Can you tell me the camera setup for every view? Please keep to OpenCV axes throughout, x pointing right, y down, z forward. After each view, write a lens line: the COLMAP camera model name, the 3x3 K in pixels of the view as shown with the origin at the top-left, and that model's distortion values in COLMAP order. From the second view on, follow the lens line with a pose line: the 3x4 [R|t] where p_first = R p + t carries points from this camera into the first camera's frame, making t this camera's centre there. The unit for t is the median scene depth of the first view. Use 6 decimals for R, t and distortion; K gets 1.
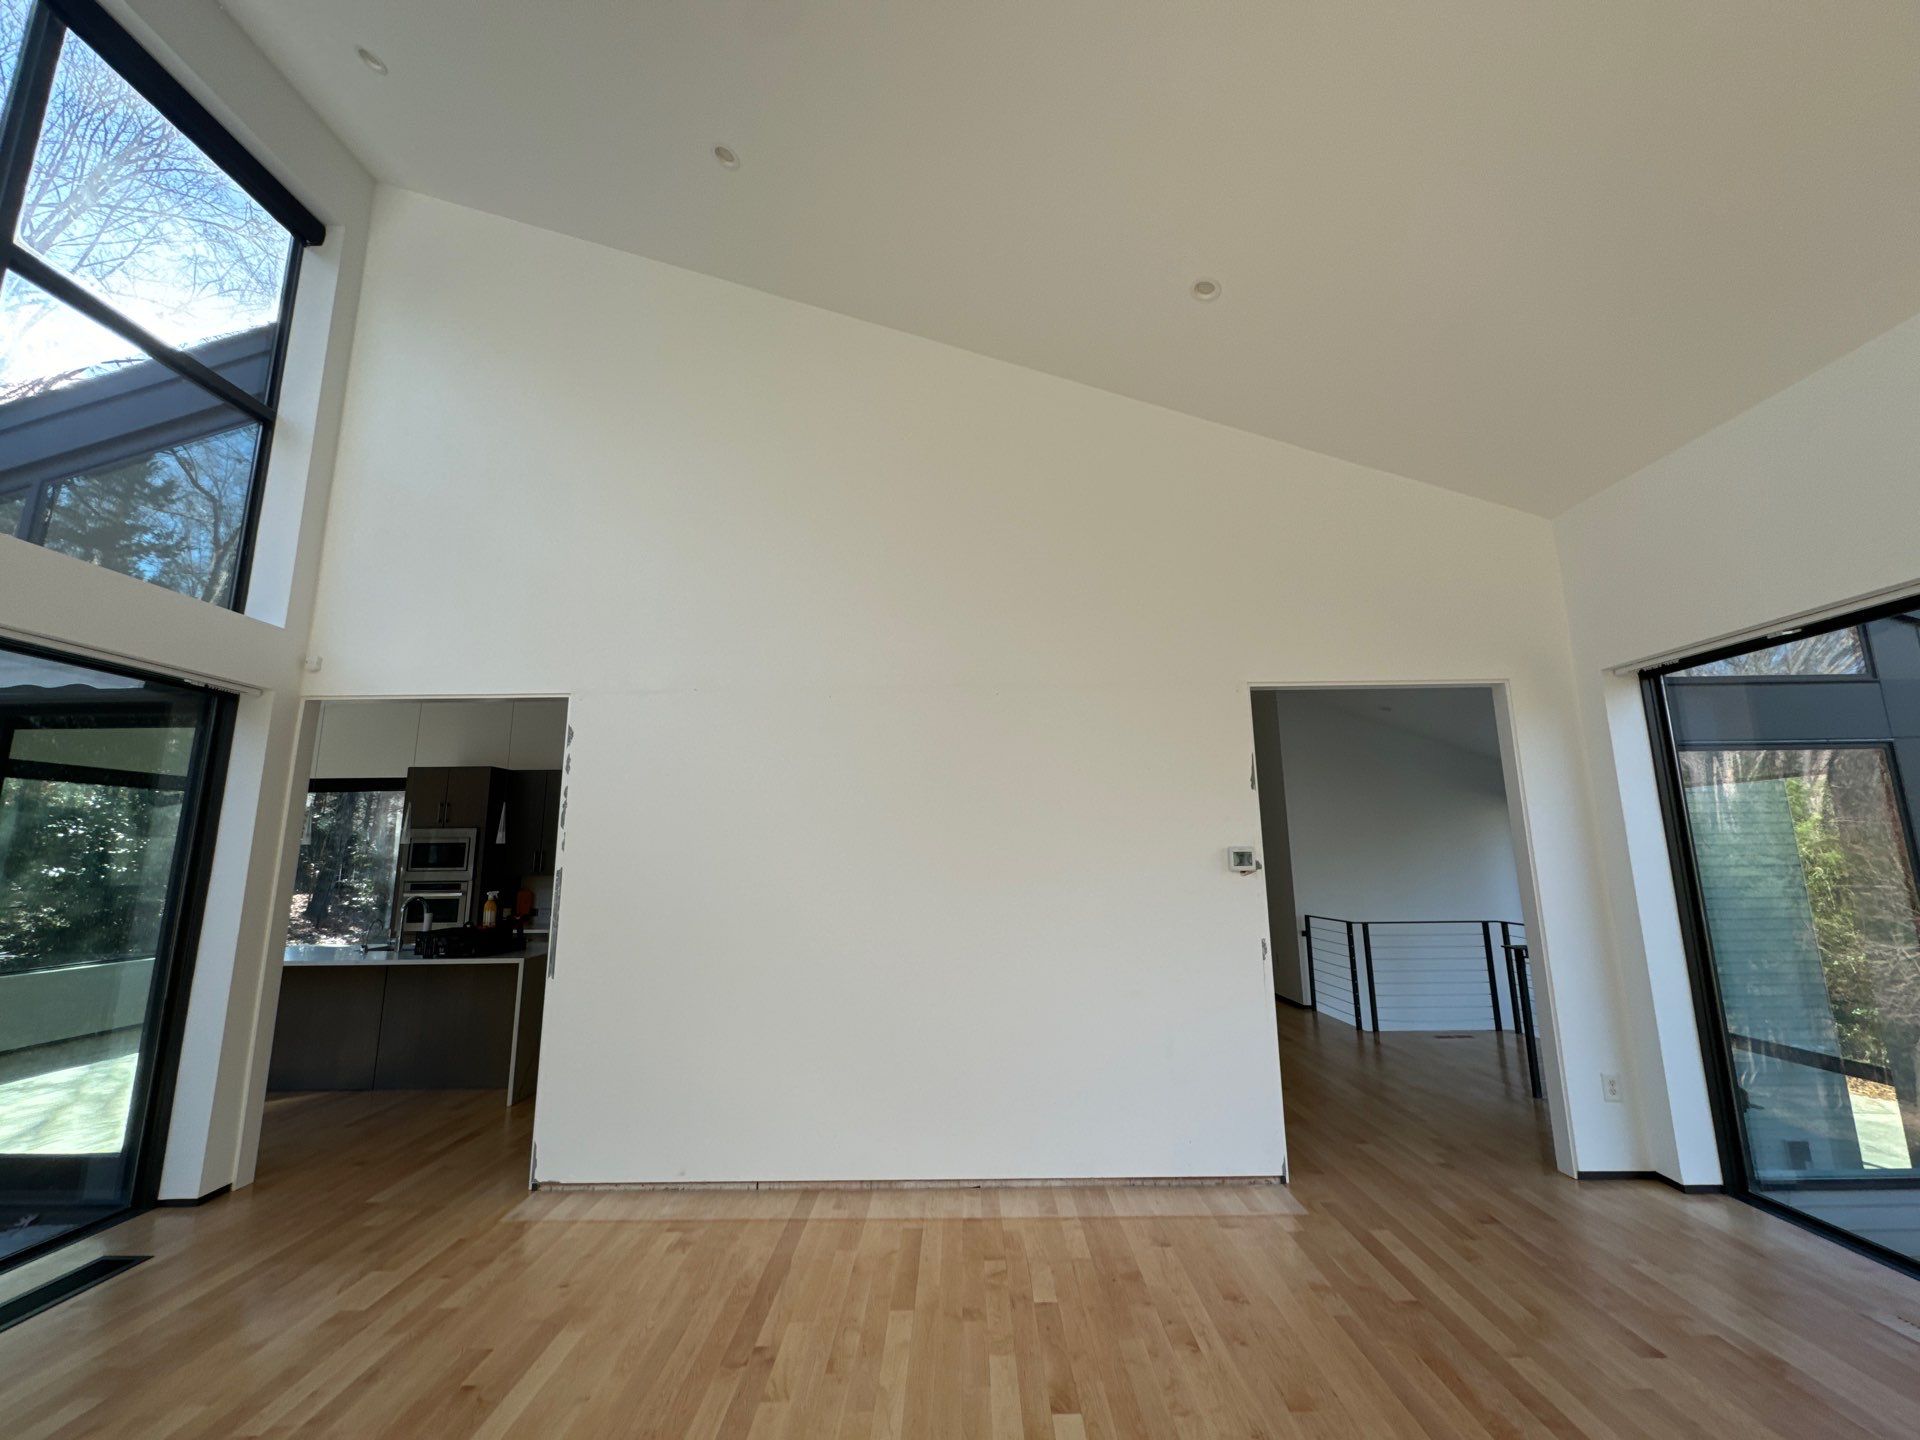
lens RADIAL K [[753.0, 0, 956.7], [0, 753.0, 721.3], [0, 0, 1]] dist [-0.001232, 0.000333]
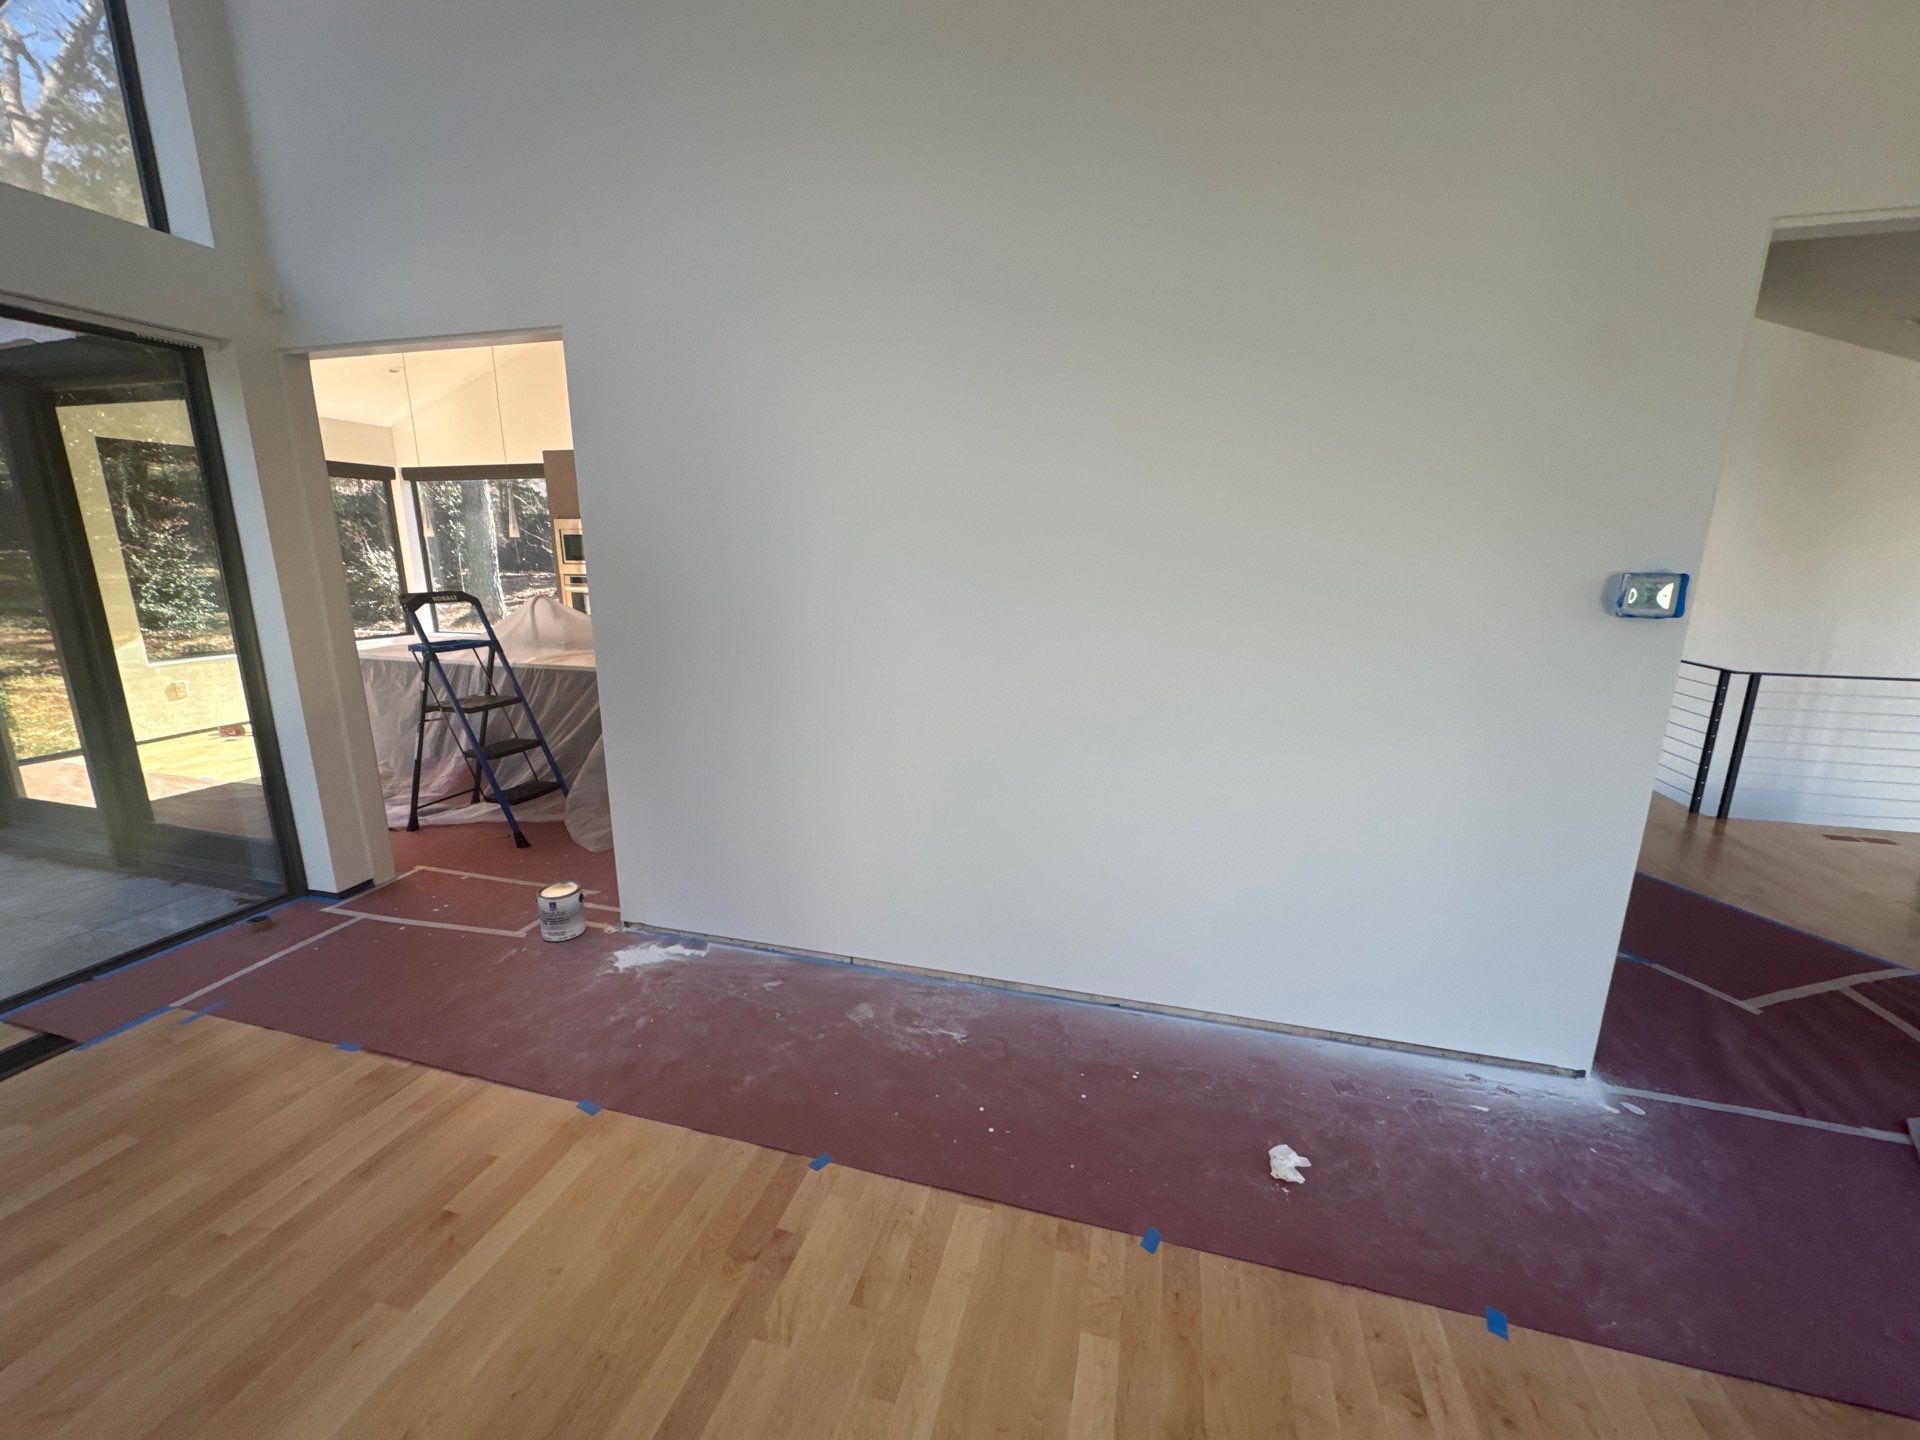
lens RADIAL K [[753.0, 0, 955.9], [0, 753.0, 725.6], [0, 0, 1]] dist [-0.001232, 0.000333]
pose [[0.964915, 0.077095, -0.250988, 0.061422], [0.029344, 0.918267, 0.394874, 0.062944], [0.260916, -0.388385, 0.883787, 0.568943]]
